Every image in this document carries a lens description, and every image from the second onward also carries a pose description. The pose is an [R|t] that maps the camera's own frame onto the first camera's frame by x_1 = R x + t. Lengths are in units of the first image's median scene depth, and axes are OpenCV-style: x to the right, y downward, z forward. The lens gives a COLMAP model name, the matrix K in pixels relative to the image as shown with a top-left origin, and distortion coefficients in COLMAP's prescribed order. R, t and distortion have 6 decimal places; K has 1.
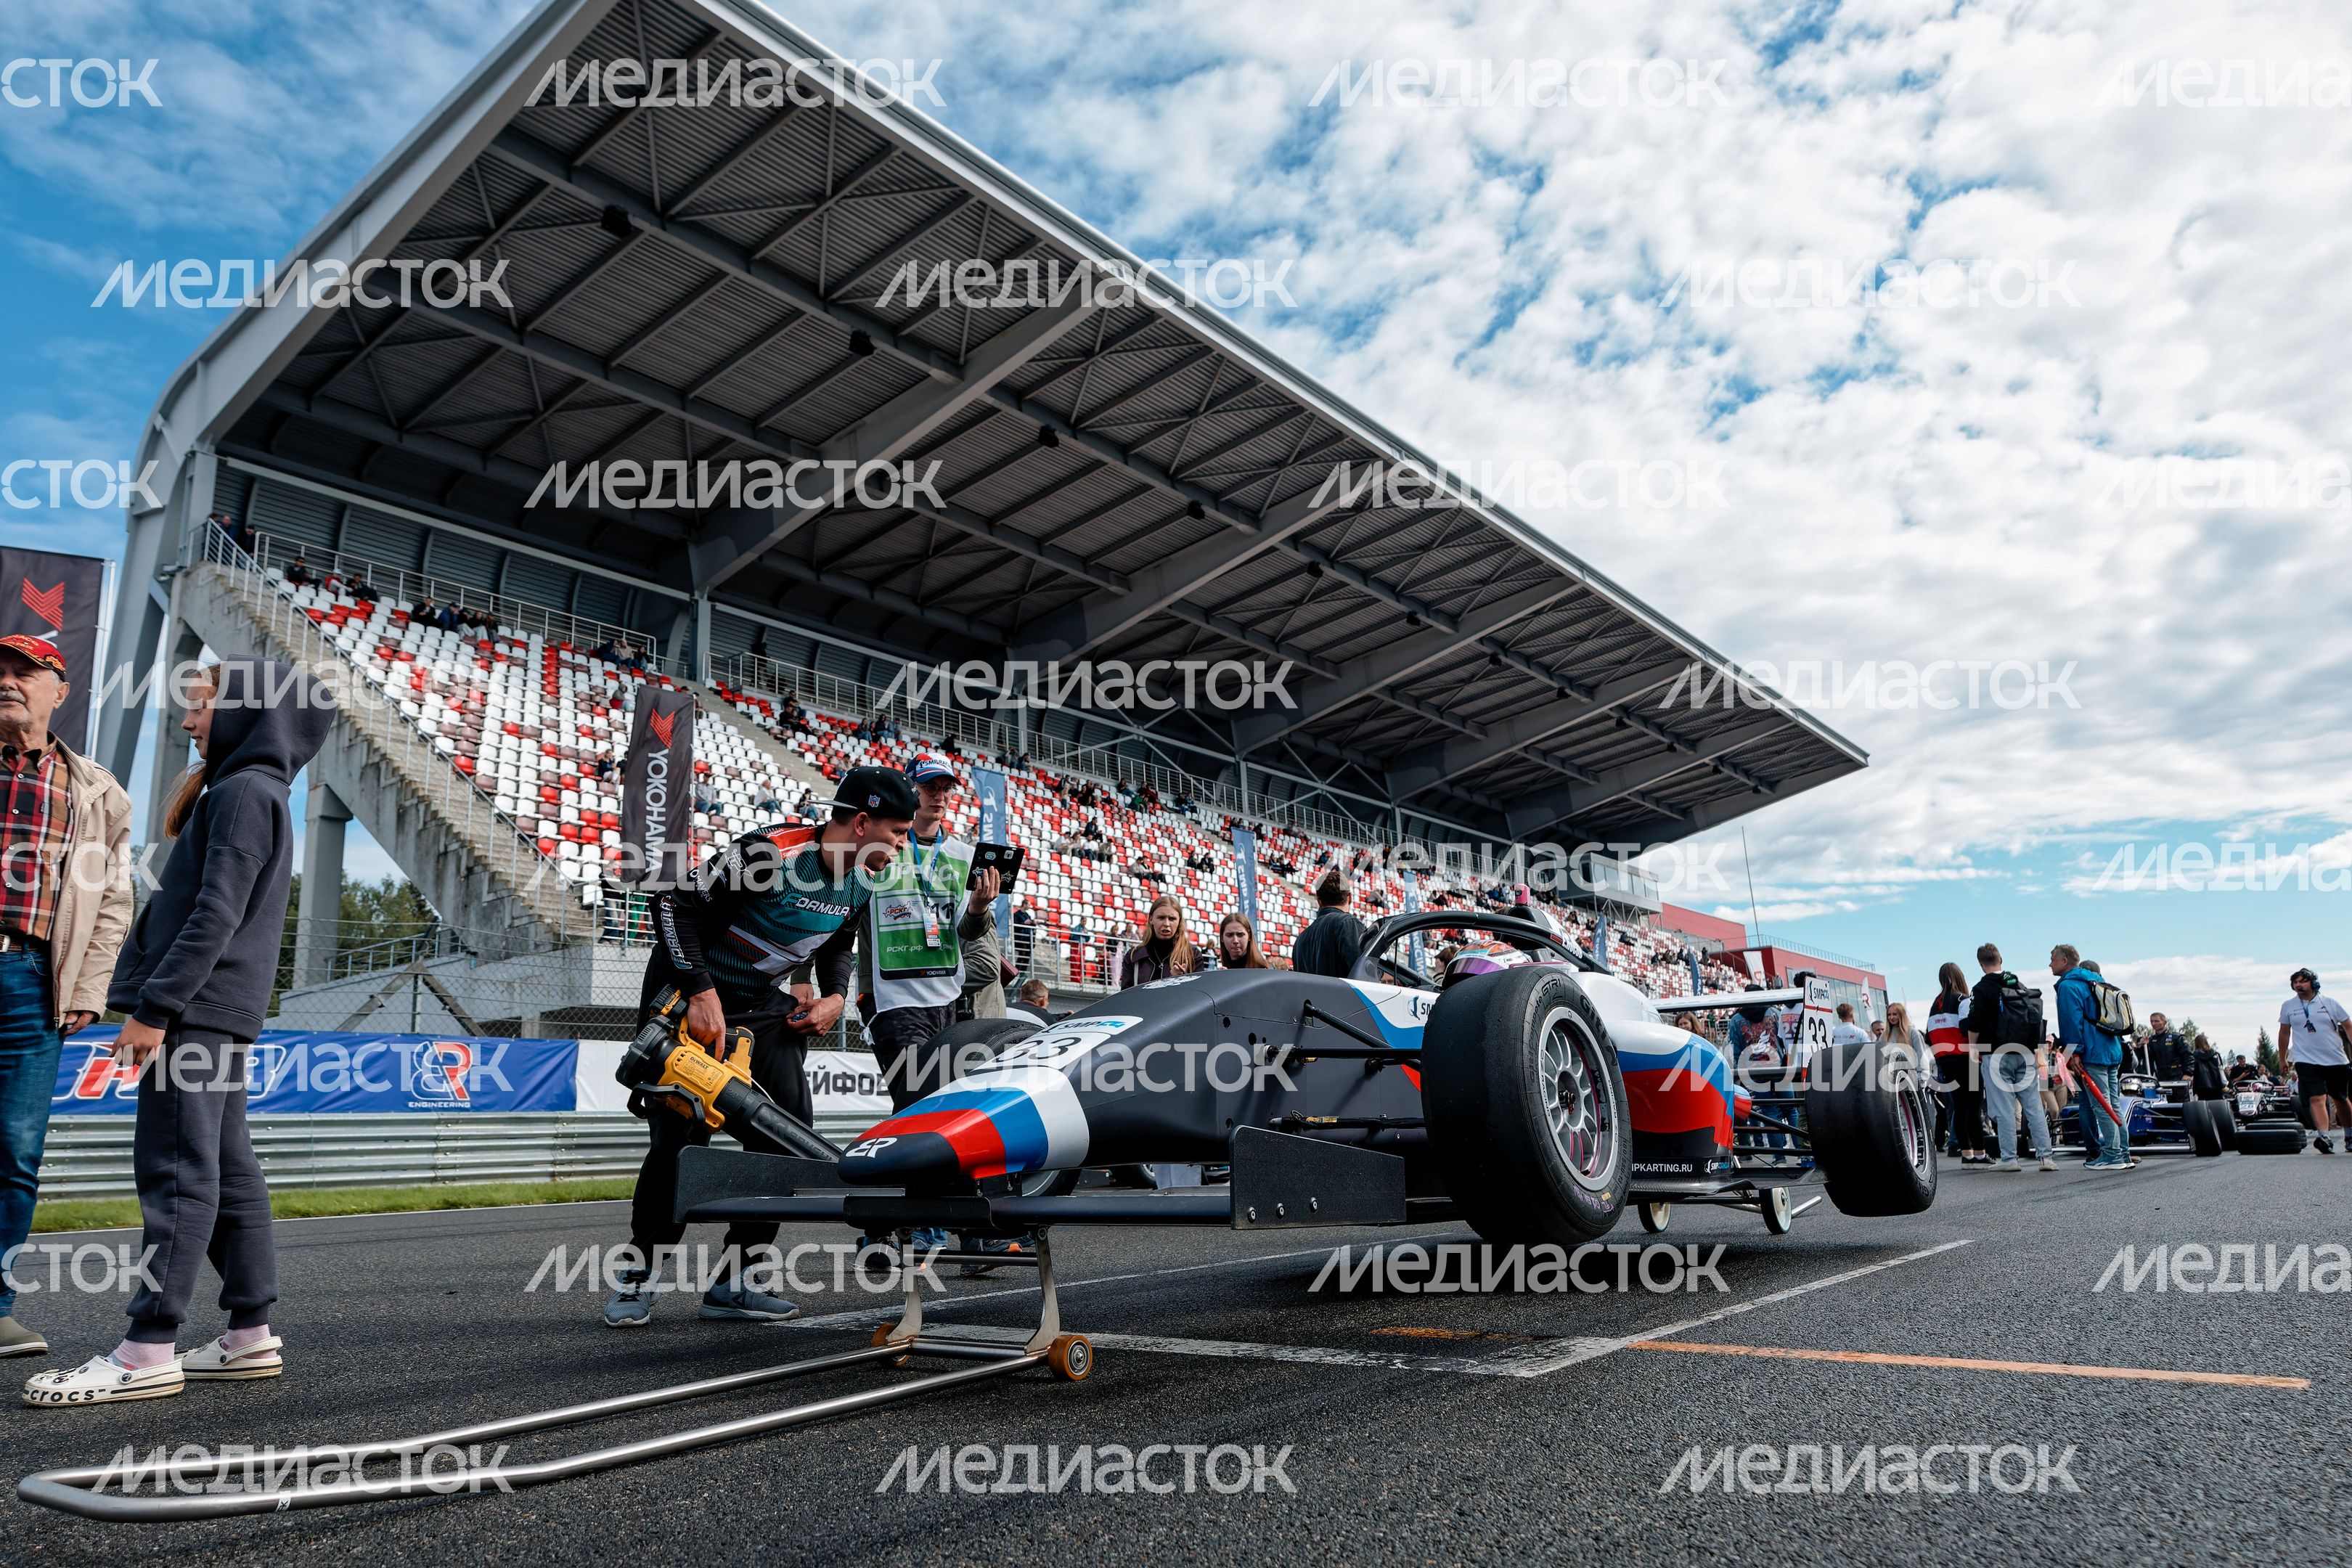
lens RADIAL K [[1568.7, 0, 1176.0], [0, 1568.7, 784.0], [0, 0, 1]] dist [0.005927, 0.001800]
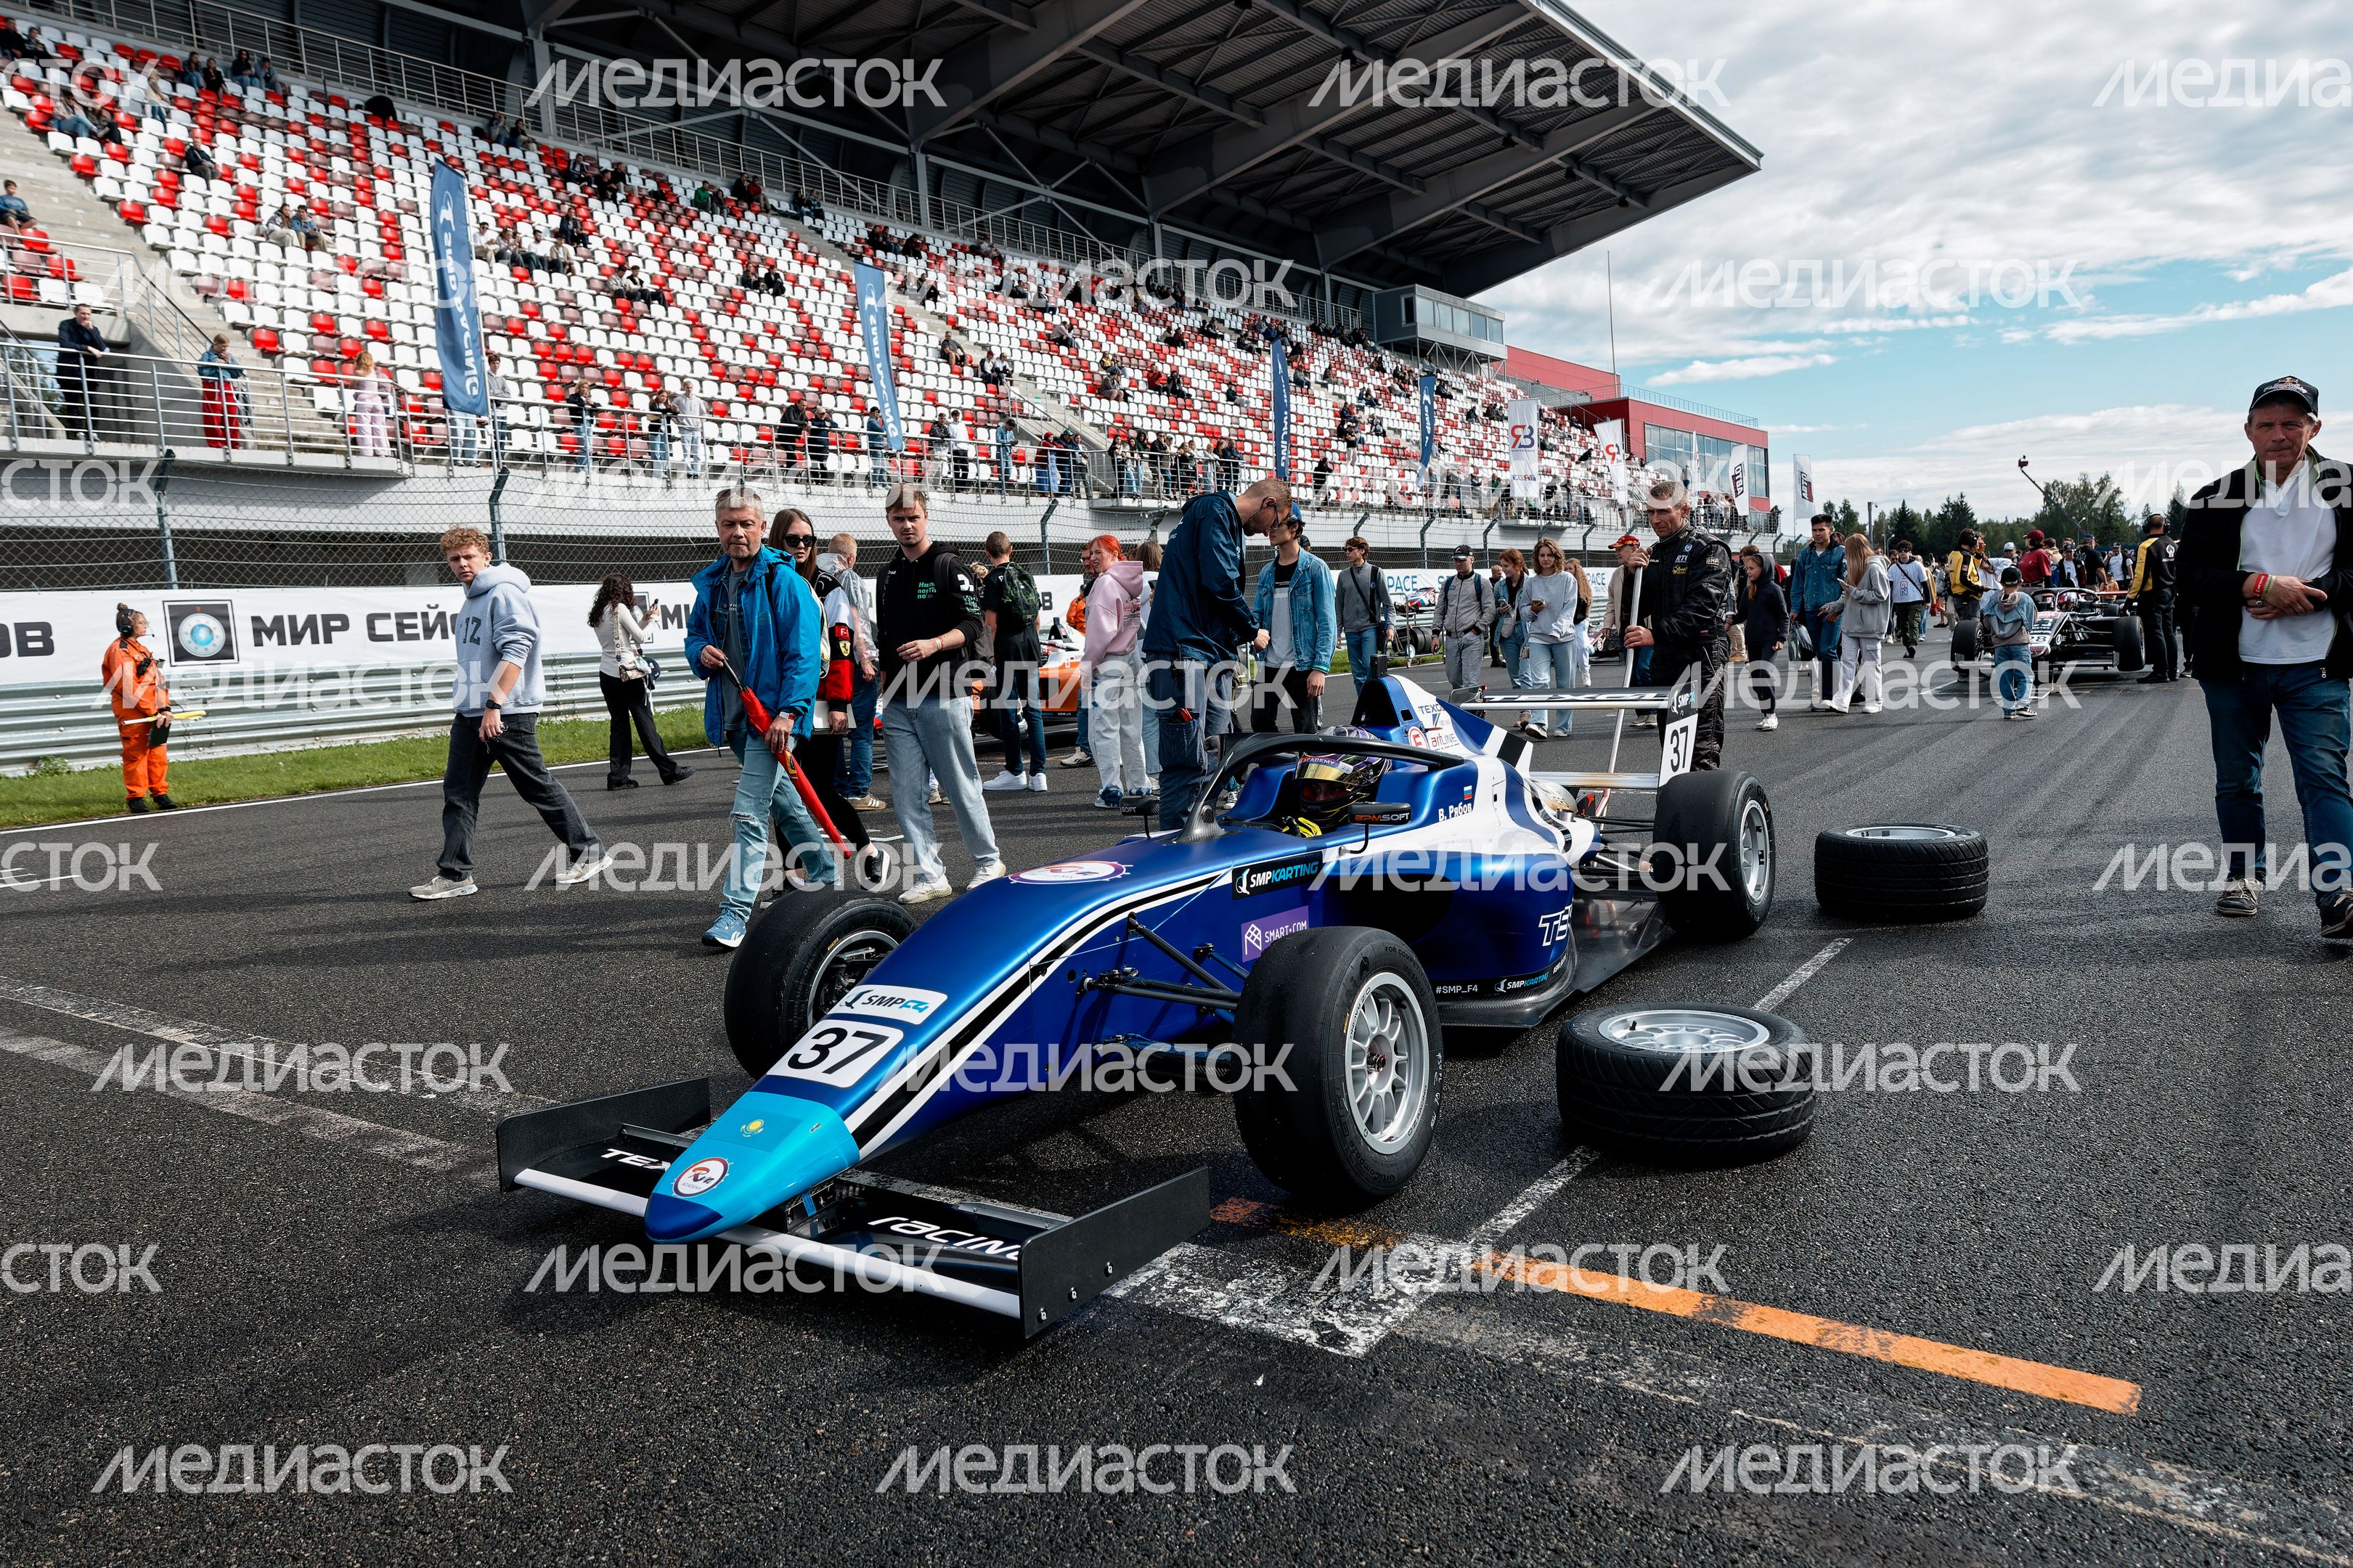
lens RADIAL K [[1569.3, 0, 1176.5], [0, 1569.3, 784.0], [0, 0, 1]] dist [0.005927, 0.001800]
pose [[0.998791, -0.033715, 0.035773, 0.097554], [0.020509, 0.947171, 0.320074, 0.025046], [-0.044674, -0.318953, 0.946717, 0.132883]]
